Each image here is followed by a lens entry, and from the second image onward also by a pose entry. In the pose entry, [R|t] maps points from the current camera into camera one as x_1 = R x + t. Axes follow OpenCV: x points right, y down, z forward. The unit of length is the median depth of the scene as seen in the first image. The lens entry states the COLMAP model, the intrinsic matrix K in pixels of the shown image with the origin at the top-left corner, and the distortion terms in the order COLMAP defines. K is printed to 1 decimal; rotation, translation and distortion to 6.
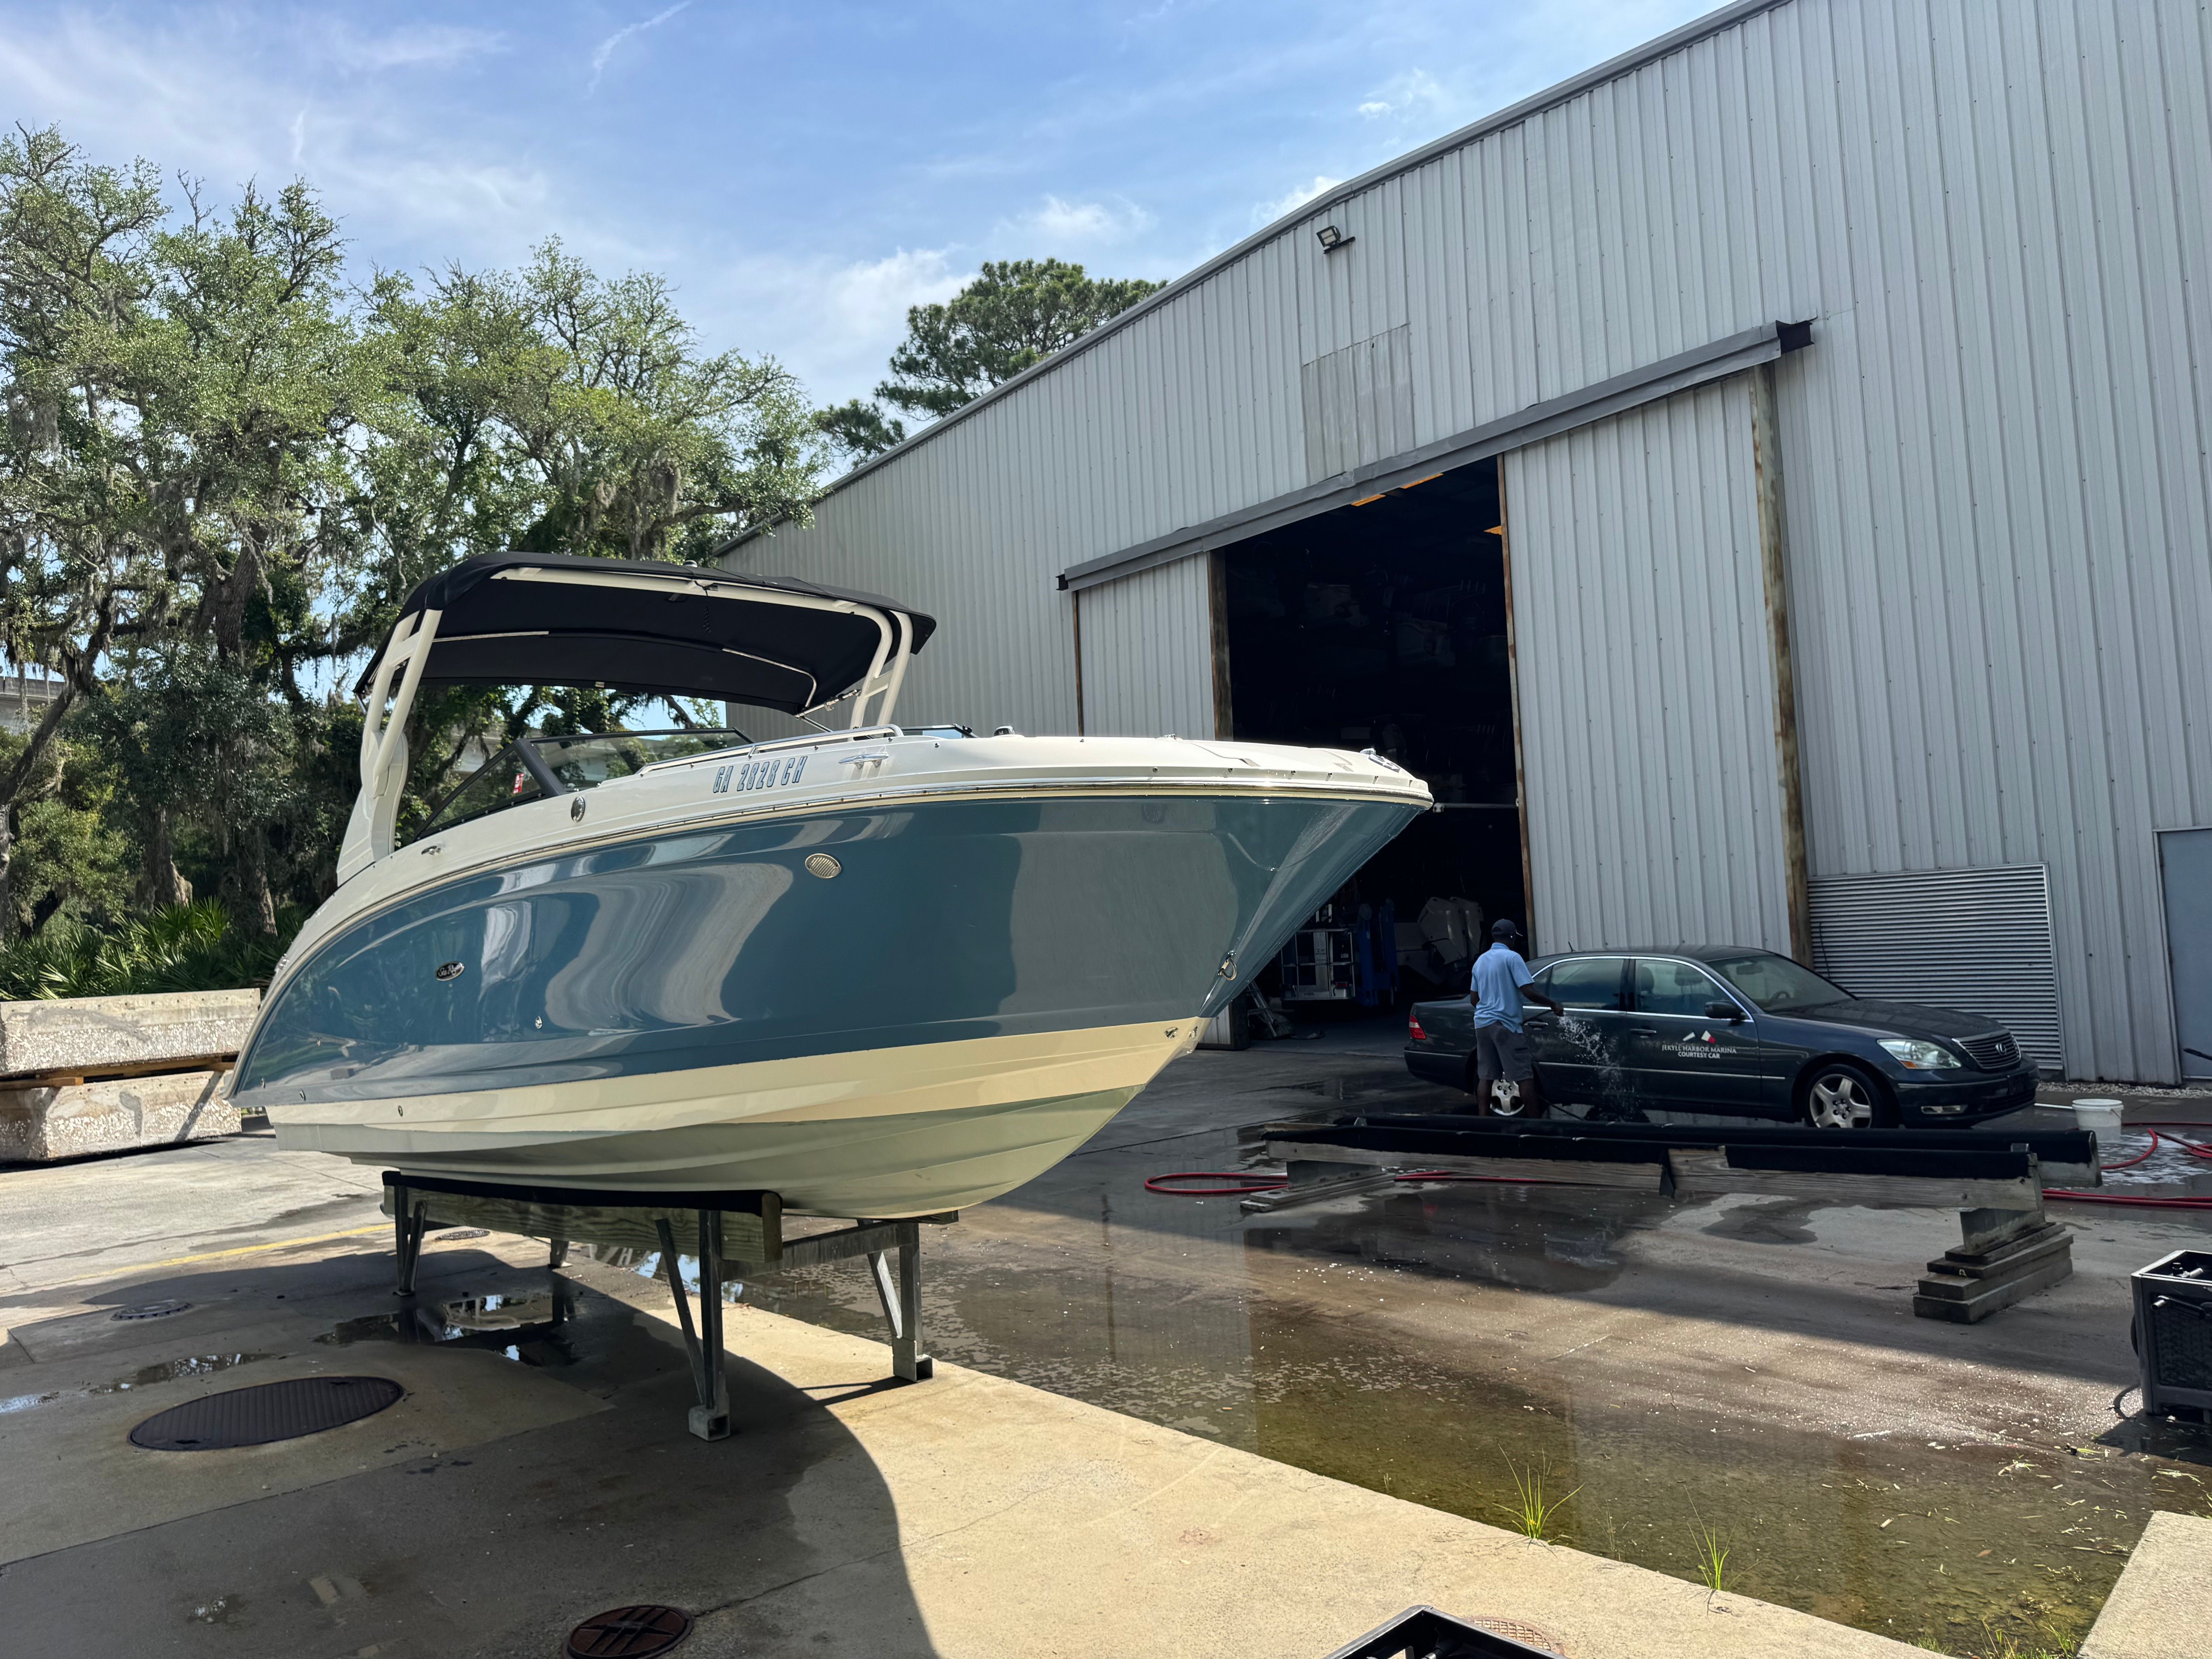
lens RADIAL K [[1573.9, 0, 1106.0], [0, 1573.9, 829.5], [0, 0, 1]] dist [-0.004288, -0.011393]
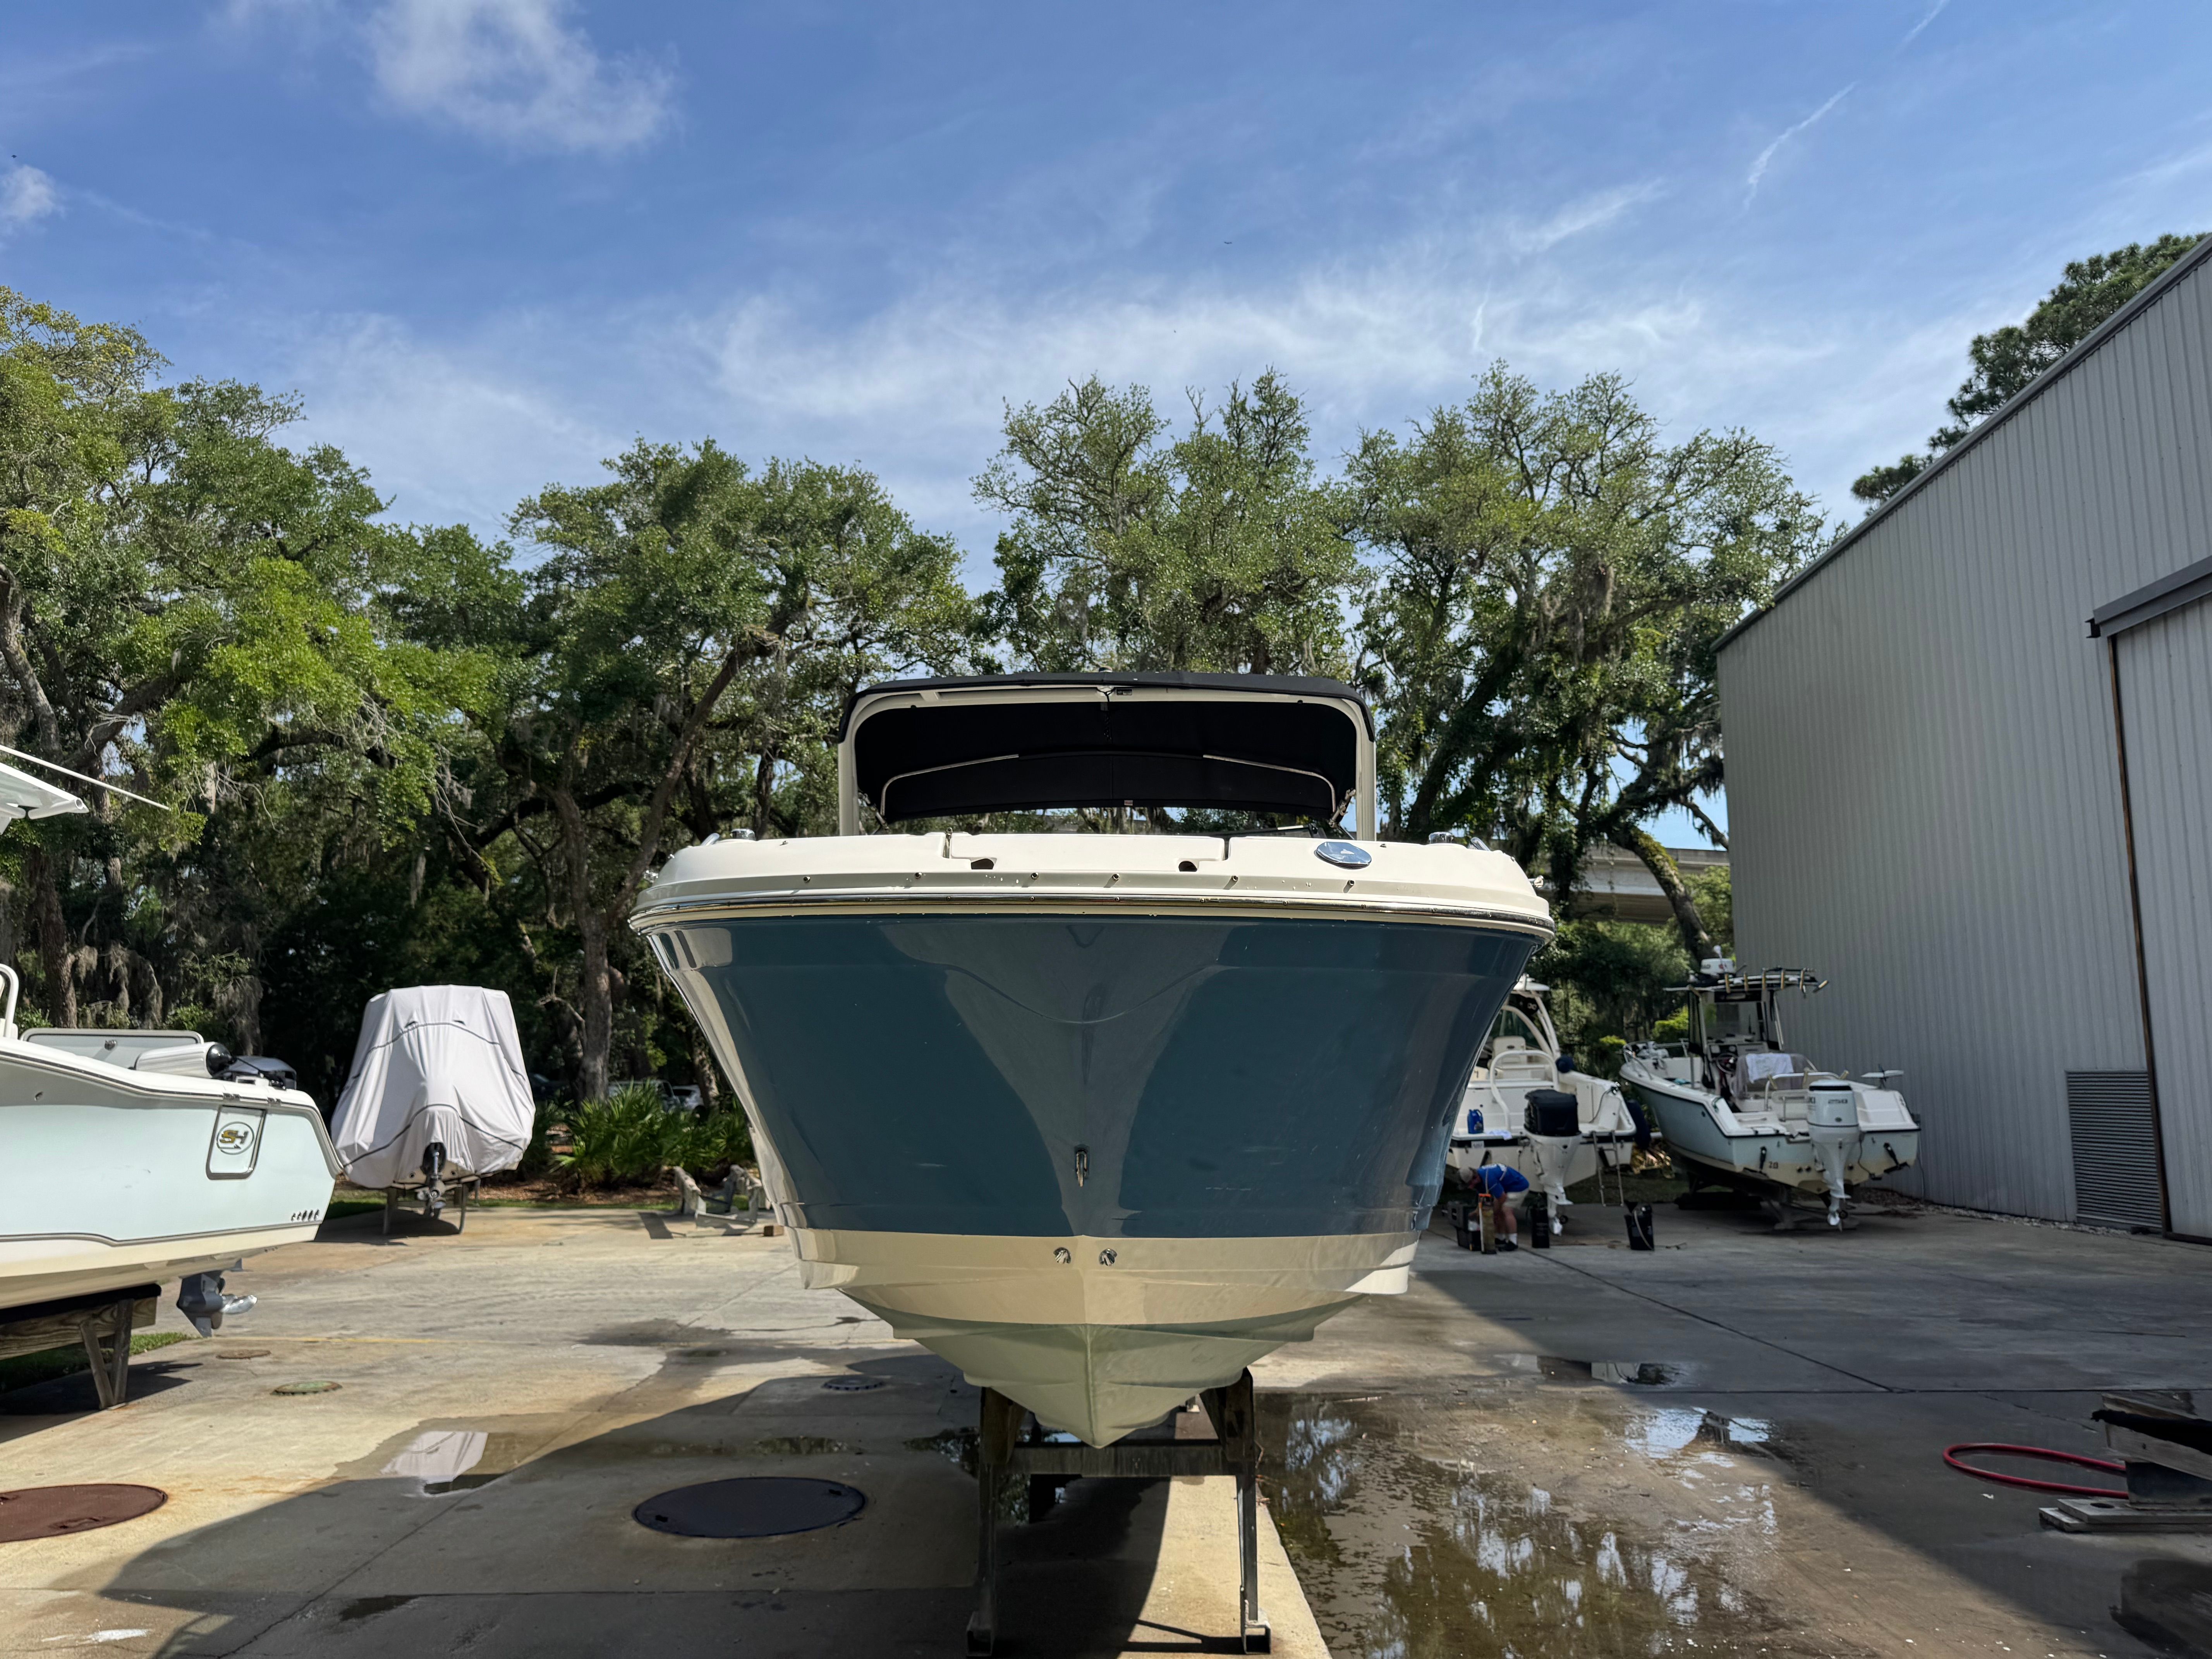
lens RADIAL K [[1573.9, 0, 1106.0], [0, 1573.9, 829.5], [0, 0, 1]] dist [-0.004288, -0.011393]
pose [[0.752308, -0.056901, -0.656350, 0.166099], [0.007884, 0.996969, -0.077394, 0.002592], [0.658764, 0.053049, 0.750477, 0.123934]]
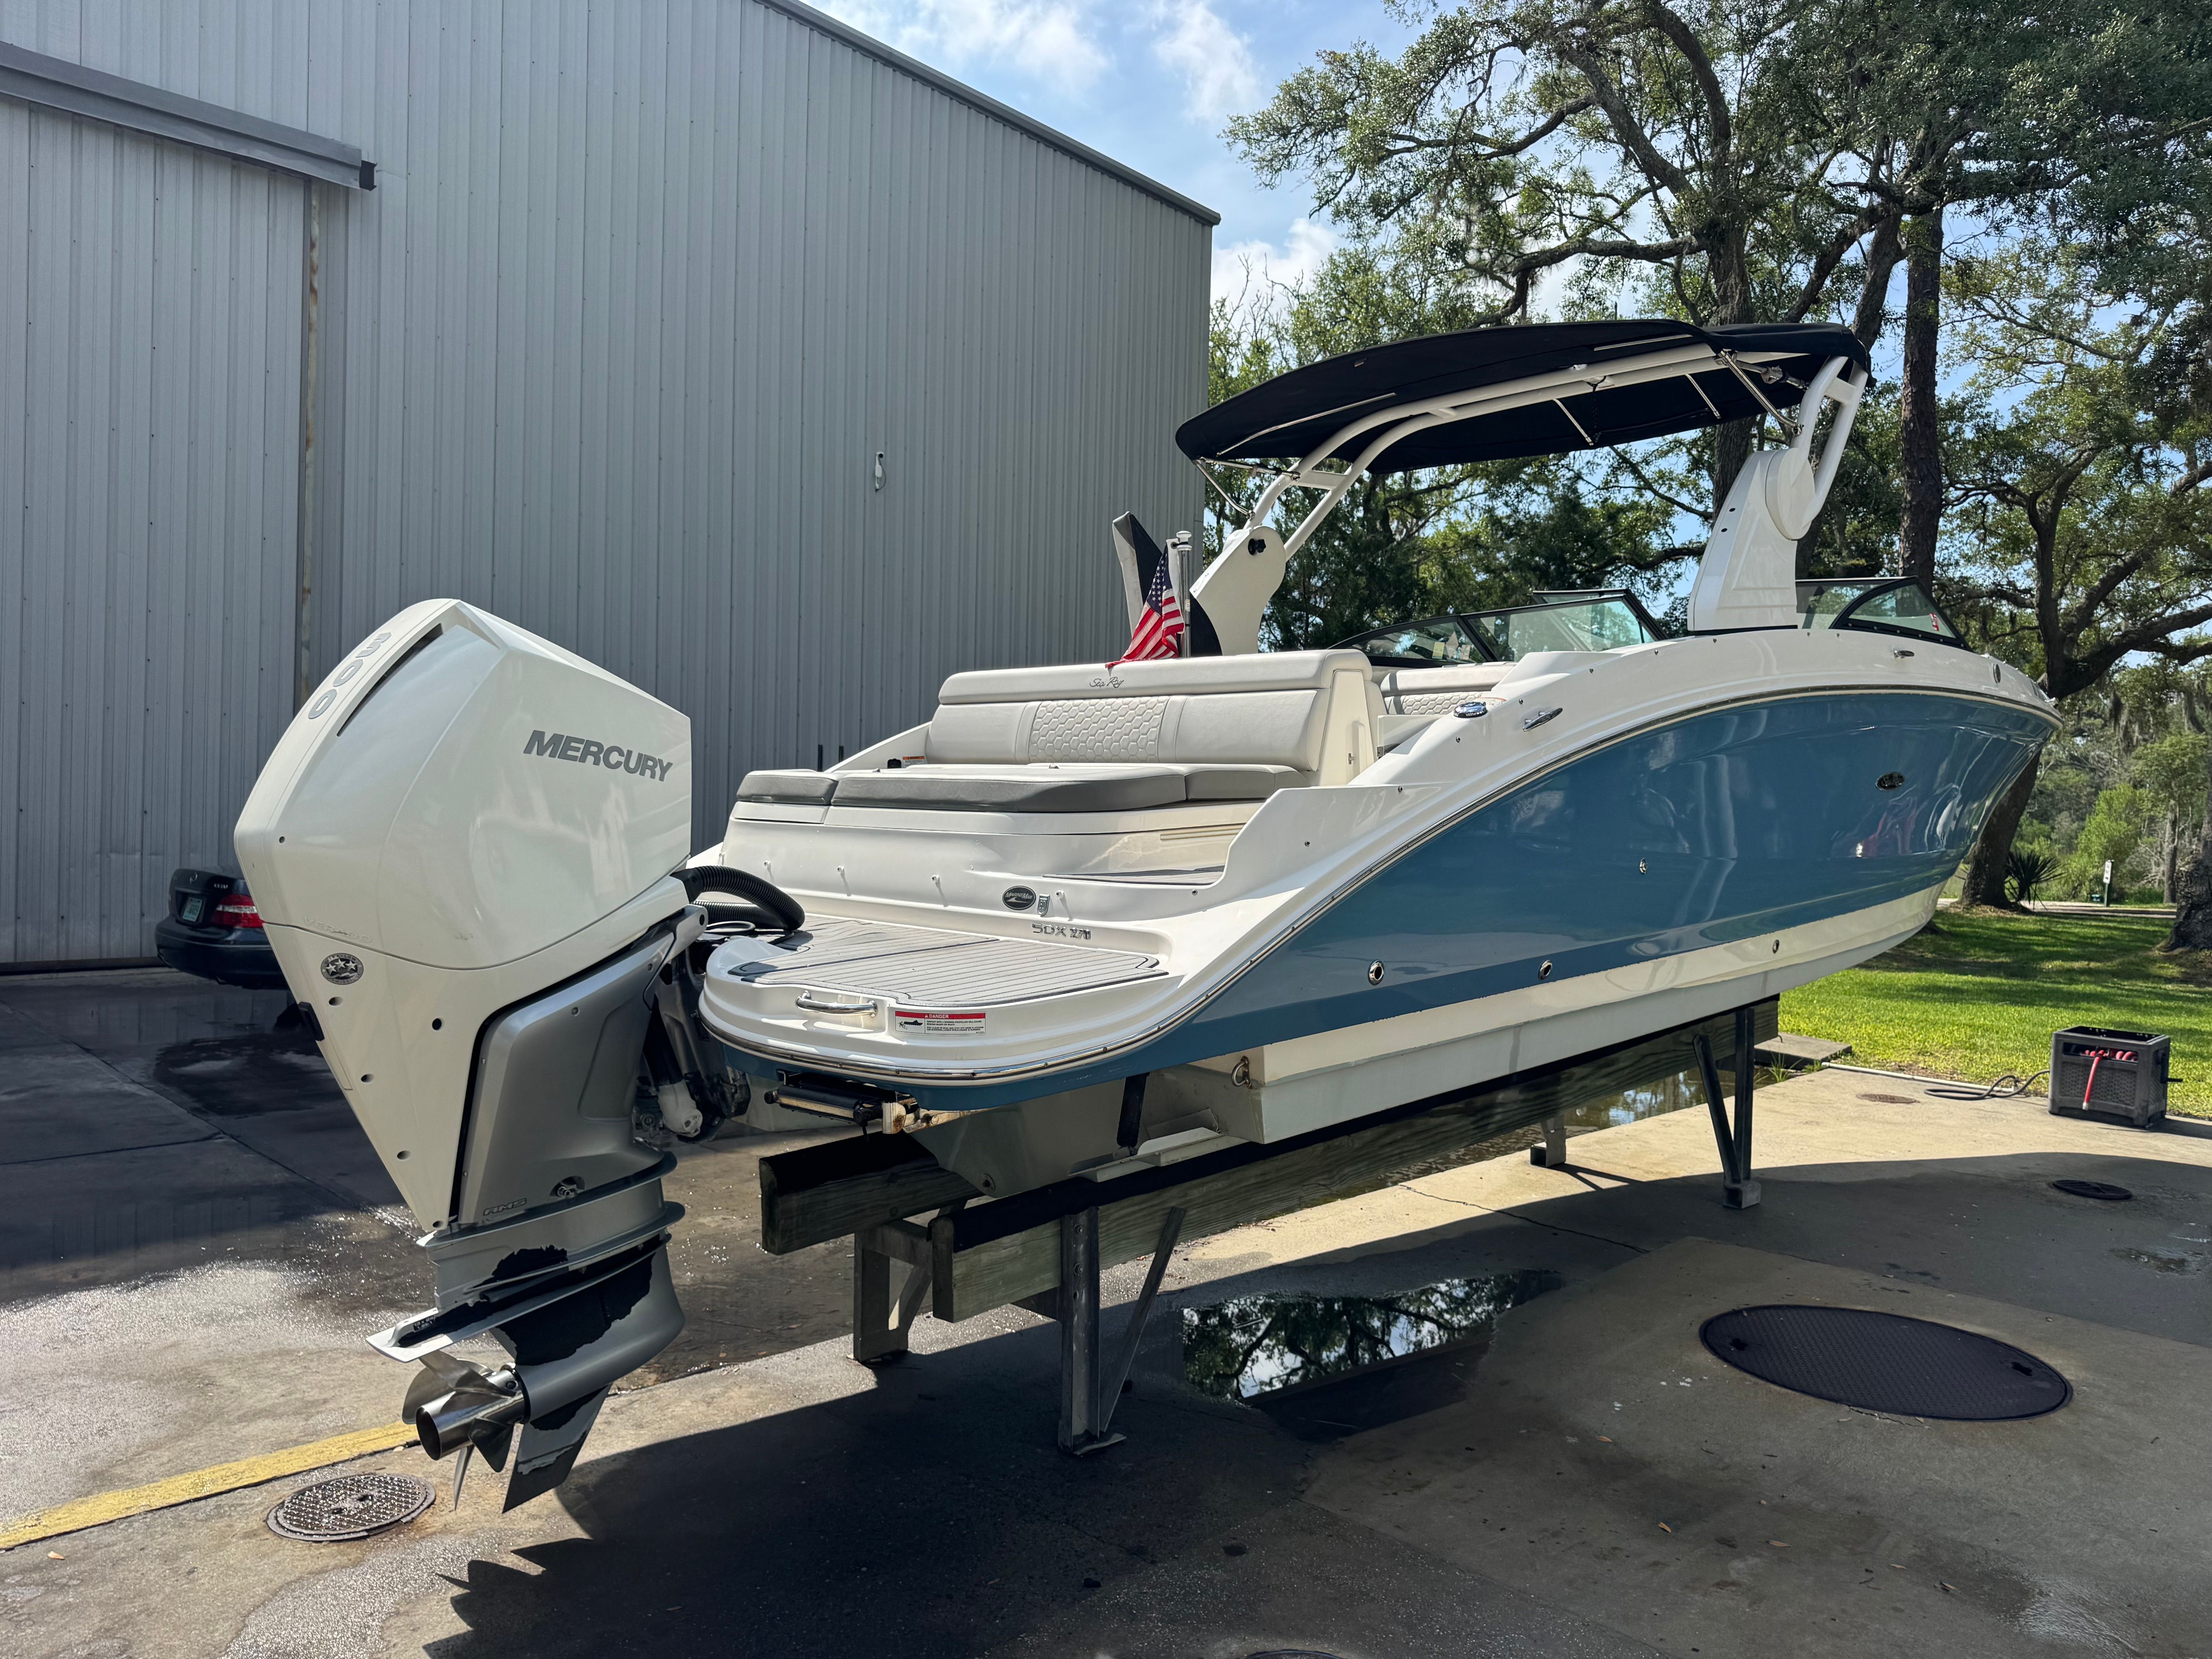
lens RADIAL K [[1564.2, 0, 1118.1], [0, 1564.2, 852.9], [0, 0, 1]] dist [0.022540, -0.027068]
pose [[-0.086987, 0.033813, 0.995635, -0.426152], [-0.093888, 0.994697, -0.041984, 0.068890], [-0.991775, -0.097130, -0.083351, 0.492245]]
